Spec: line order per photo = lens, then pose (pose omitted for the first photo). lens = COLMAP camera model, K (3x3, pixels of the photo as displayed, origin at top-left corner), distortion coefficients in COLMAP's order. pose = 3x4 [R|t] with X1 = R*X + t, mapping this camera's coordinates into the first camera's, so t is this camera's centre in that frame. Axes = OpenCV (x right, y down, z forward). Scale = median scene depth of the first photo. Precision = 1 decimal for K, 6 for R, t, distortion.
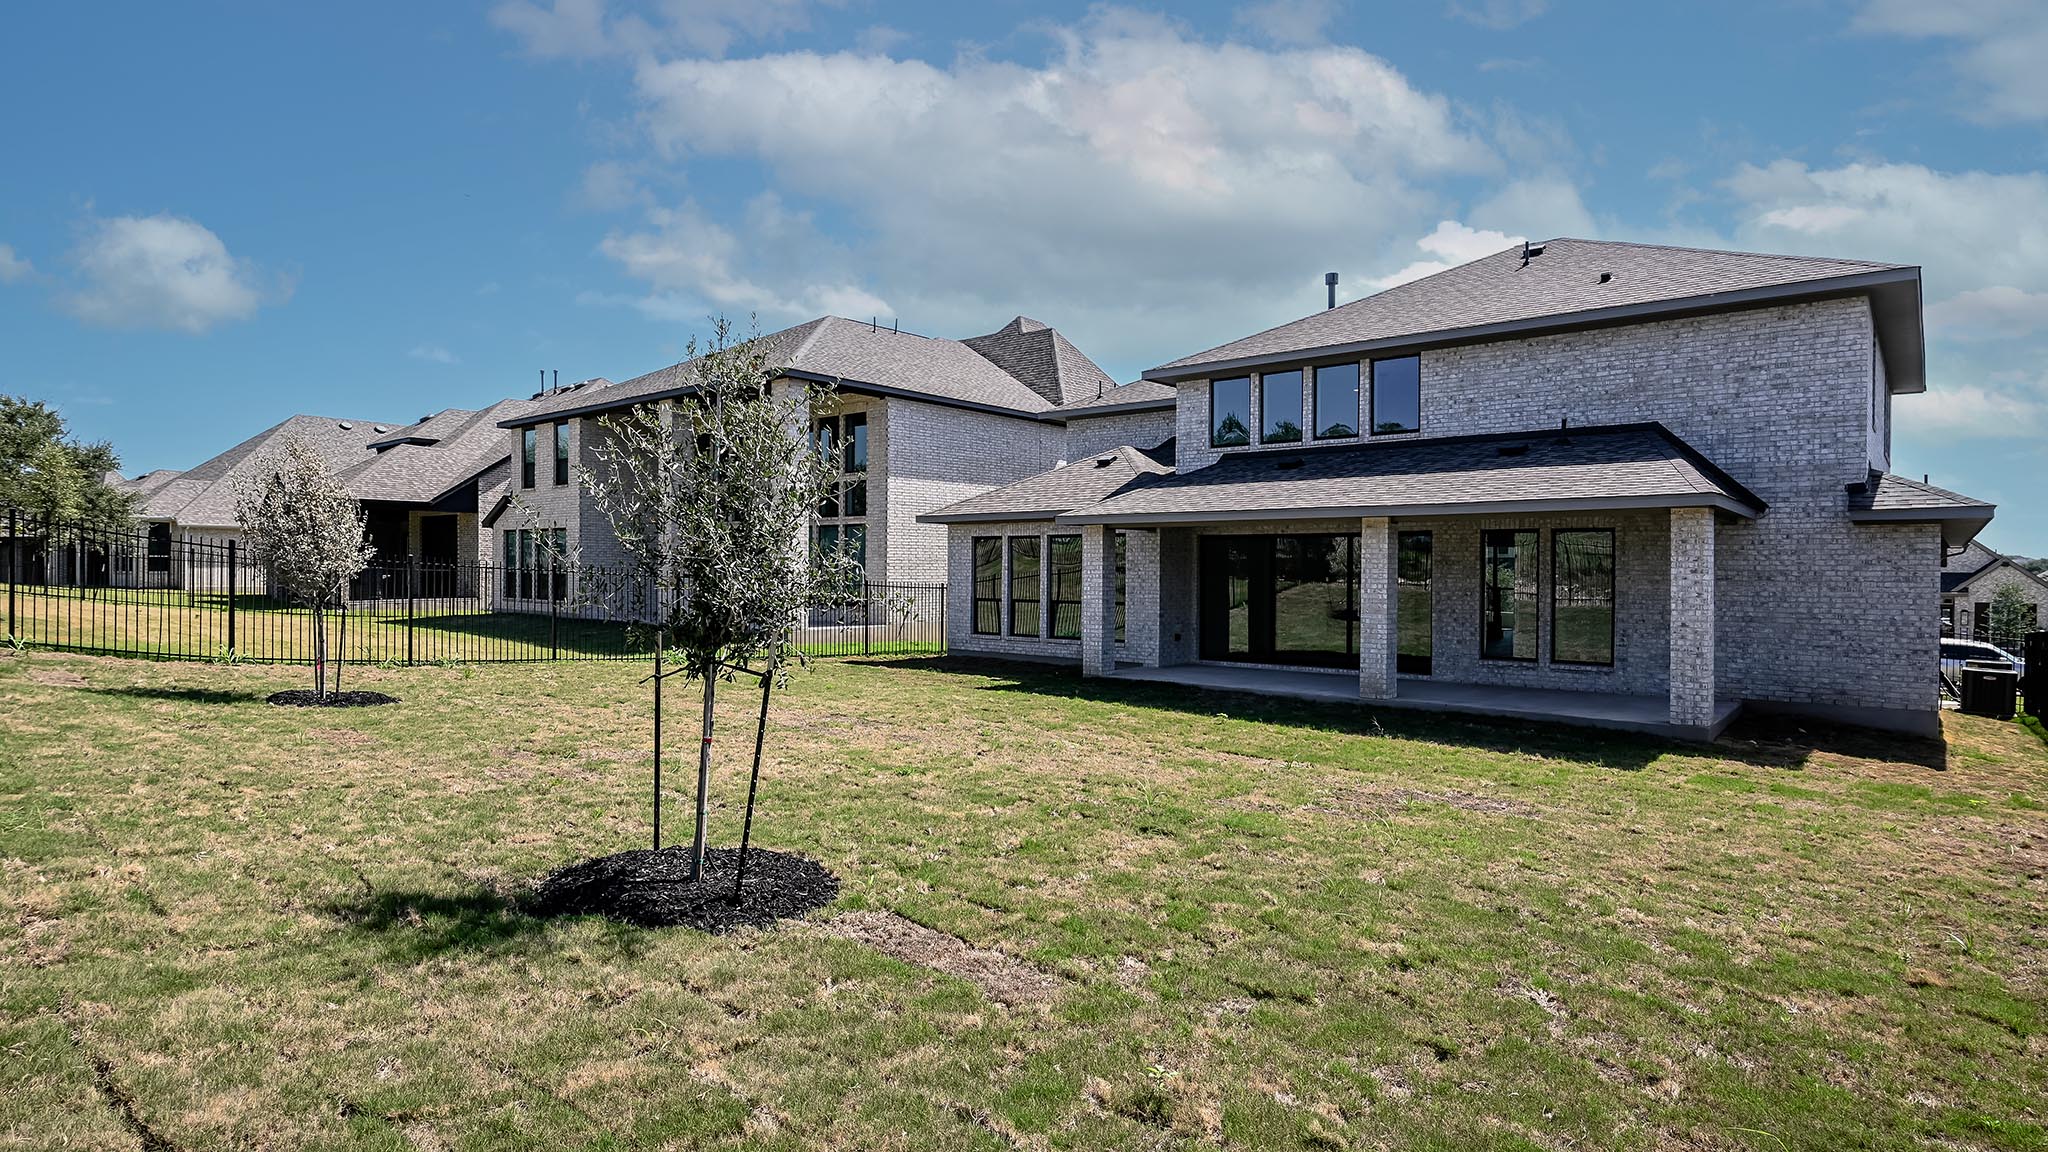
lens RADIAL K [[1083.3, 0, 1024.0], [0, 1083.3, 576.0], [0, 0, 1]] dist [0.000024, 0.000085]
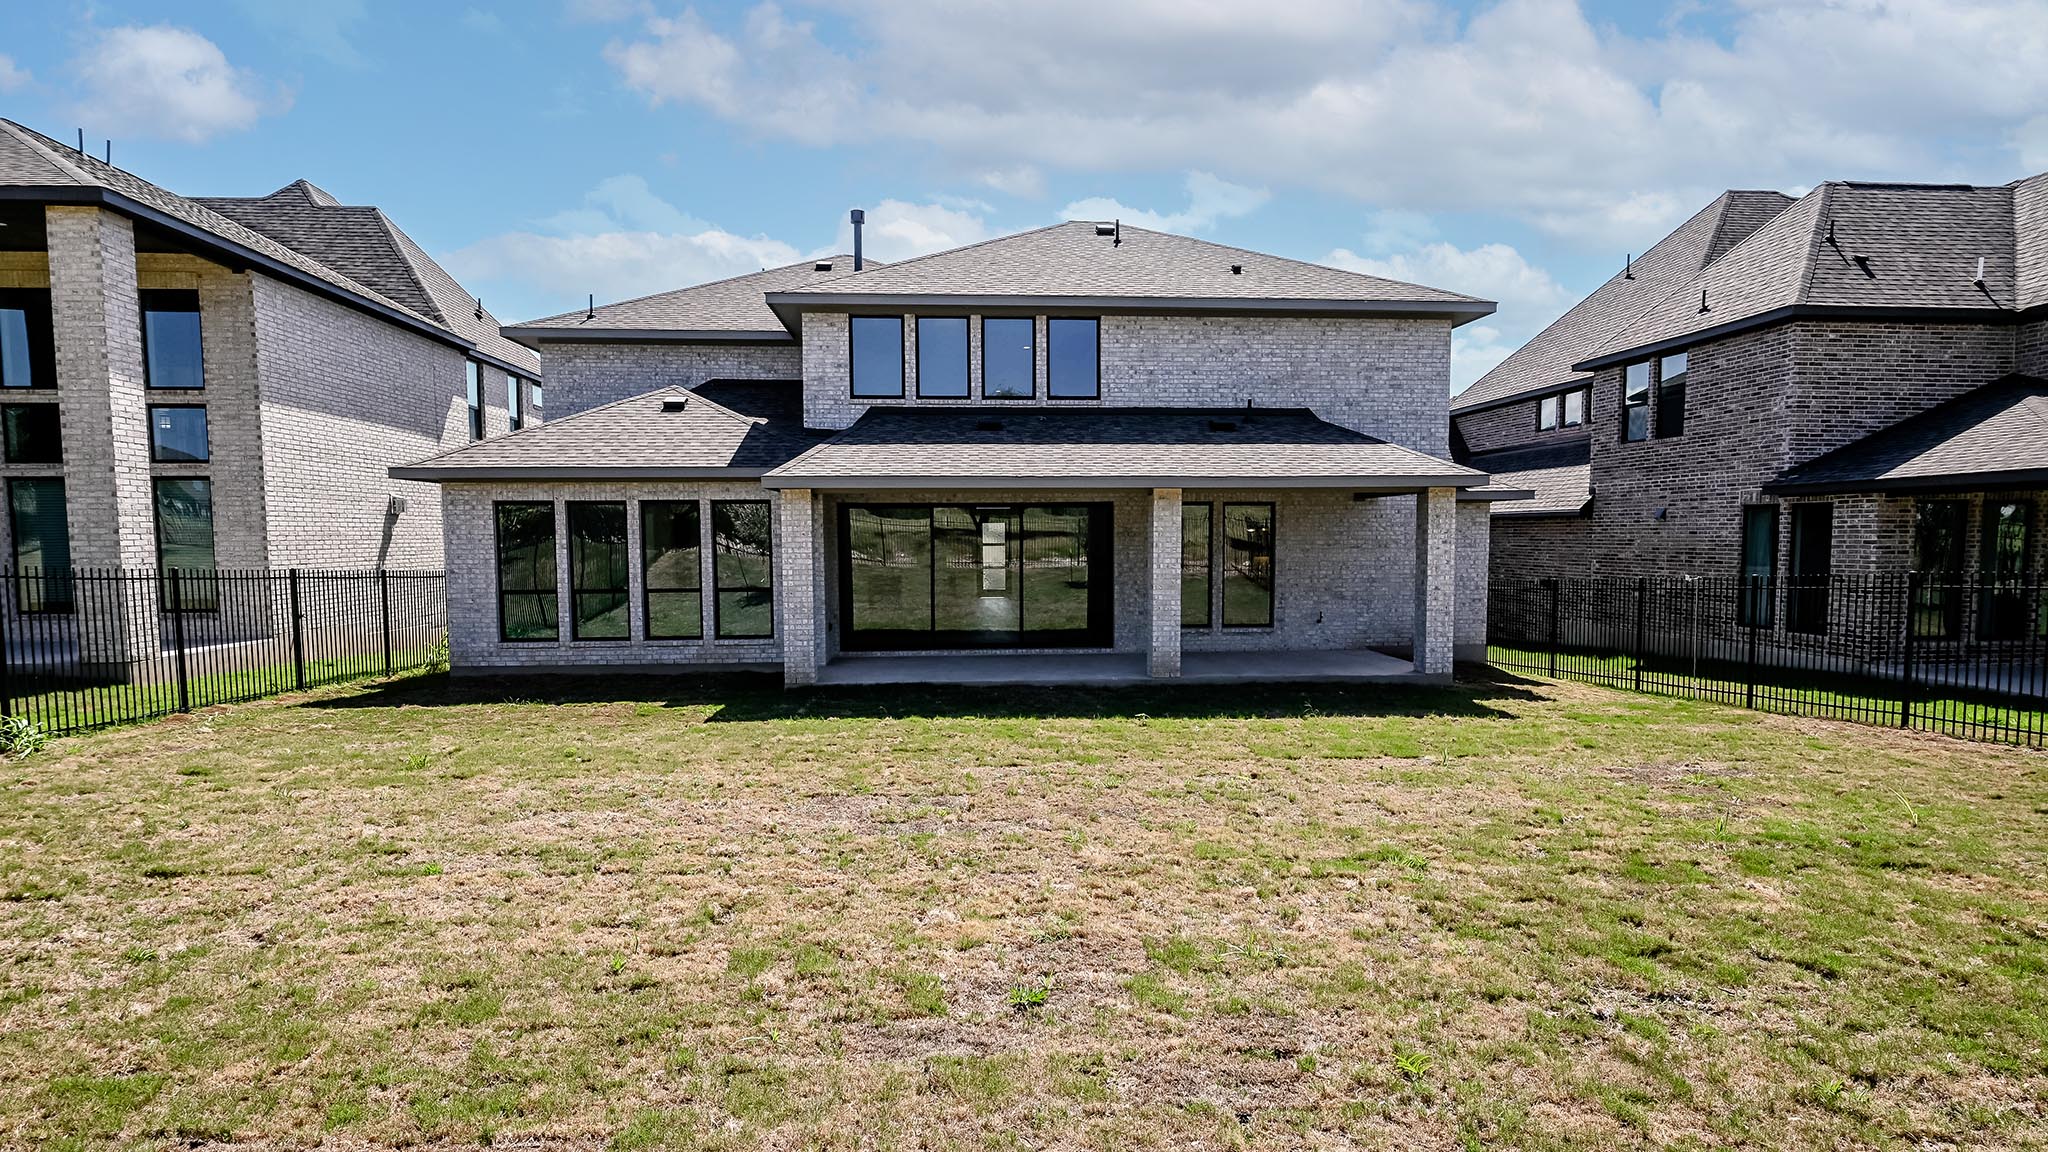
lens RADIAL K [[1075.4, 0, 1023.5], [0, 1075.4, 633.6], [0, 0, 1]] dist [-0.000990, 0.000024]
pose [[0.706640, -0.072967, 0.703801, -0.365593], [0.013980, 0.995914, 0.089215, -0.010796], [-0.707435, -0.053204, 0.704773, 0.345778]]
